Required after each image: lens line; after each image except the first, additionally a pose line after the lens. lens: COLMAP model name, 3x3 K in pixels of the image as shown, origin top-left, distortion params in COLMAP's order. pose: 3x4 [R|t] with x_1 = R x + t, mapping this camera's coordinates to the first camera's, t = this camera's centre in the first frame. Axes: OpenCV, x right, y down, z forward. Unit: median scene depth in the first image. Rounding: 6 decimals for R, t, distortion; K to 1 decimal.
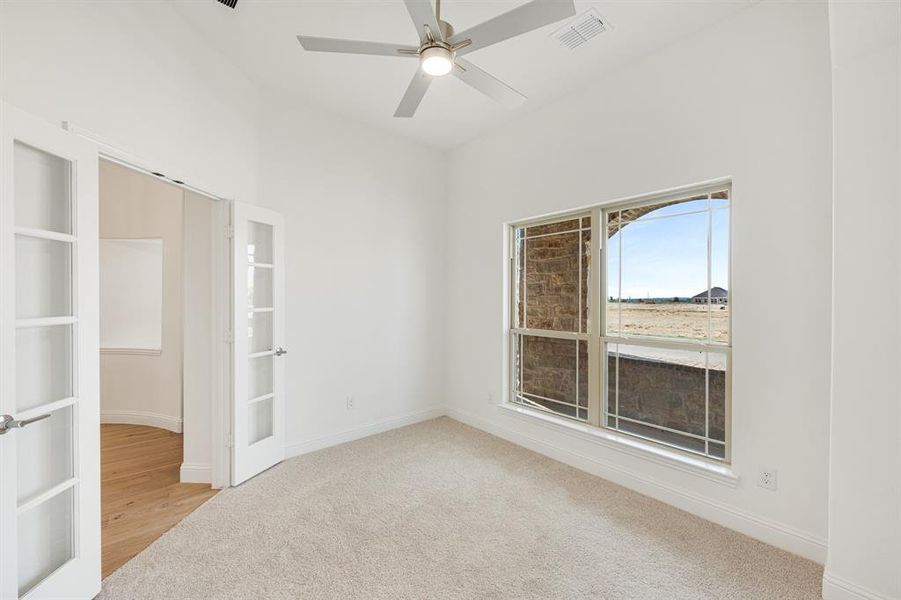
lens RADIAL K [[353.2, 0, 450.5], [0, 353.2, 300.0], [0, 0, 1]] dist [-0.000019, 0.000115]
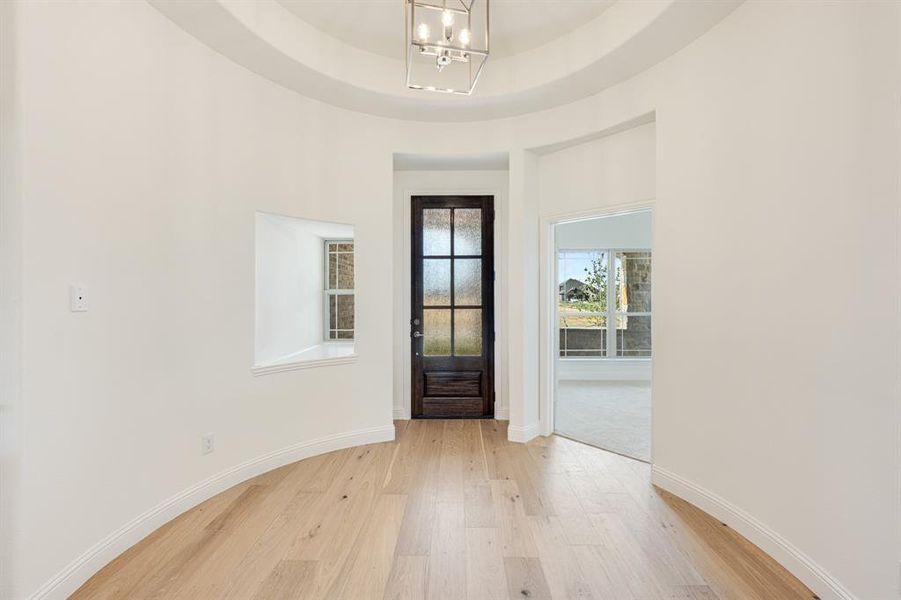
lens RADIAL K [[360.1, 0, 447.2], [0, 360.1, 298.3], [0, 0, 1]] dist [-0.000368, -0.000120]
pose [[0.672136, -0.014105, 0.740294, -1.425374], [0.008463, 0.999900, 0.011368, -0.010645], [-0.740380, -0.001376, 0.672188, 0.260367]]
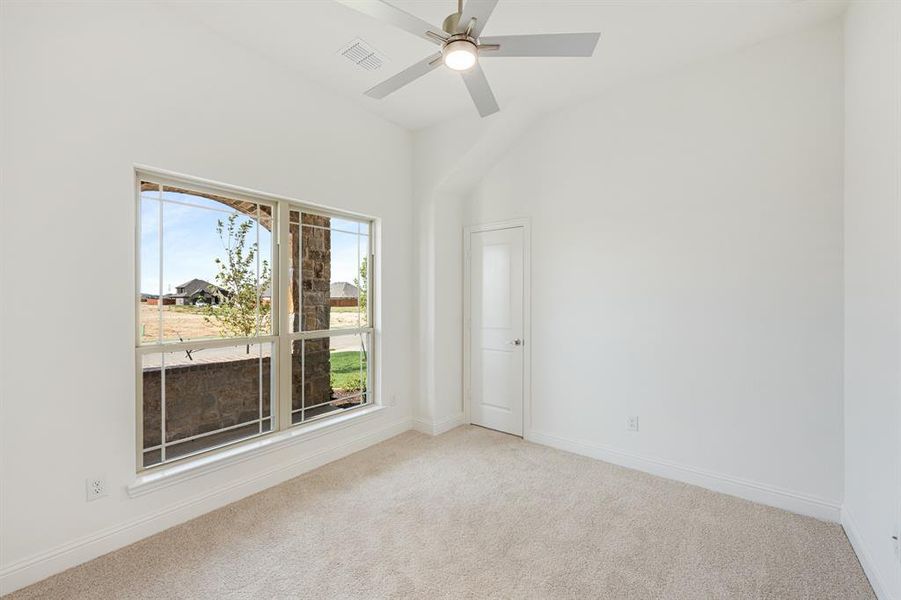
lens RADIAL K [[360.1, 0, 447.2], [0, 360.1, 298.3], [0, 0, 1]] dist [-0.000368, -0.000120]
pose [[-0.200579, -0.006932, 0.979653, -0.513829], [0.001559, 0.999971, 0.007394, -0.004164], [-0.979676, 0.003010, -0.200562, 0.624952]]
